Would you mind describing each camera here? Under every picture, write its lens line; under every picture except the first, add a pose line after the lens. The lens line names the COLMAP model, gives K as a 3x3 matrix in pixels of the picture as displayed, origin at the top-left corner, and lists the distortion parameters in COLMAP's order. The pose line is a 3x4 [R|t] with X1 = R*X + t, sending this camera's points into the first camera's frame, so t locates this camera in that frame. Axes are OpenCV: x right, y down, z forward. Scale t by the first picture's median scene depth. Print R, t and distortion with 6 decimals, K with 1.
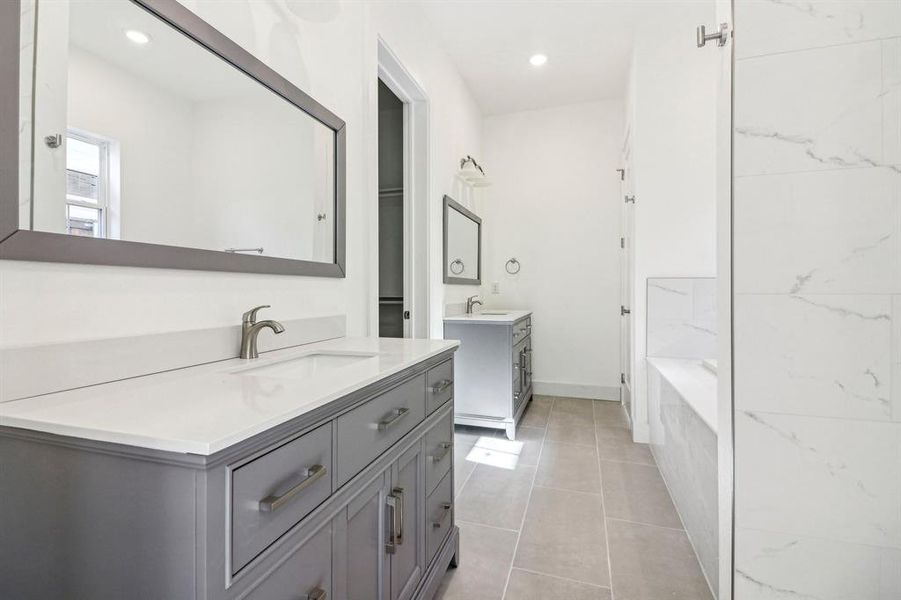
lens RADIAL K [[429.7, 0, 442.1], [0, 429.7, 290.9], [0, 0, 1]] dist [0.033972, -0.004123]
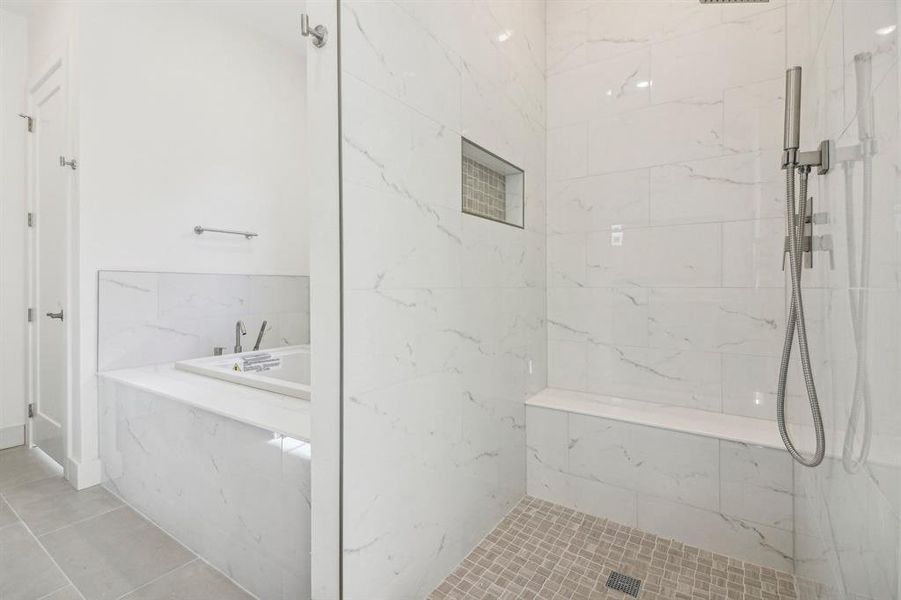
lens RADIAL K [[429.7, 0, 423.1], [0, 429.7, 284.2], [0, 0, 1]] dist [0.033972, -0.004123]
pose [[0.282091, 0.002971, 0.959383, -0.118482], [0.003078, 0.999987, -0.004002, -0.000606], [-0.959383, 0.004082, 0.282078, 0.216941]]
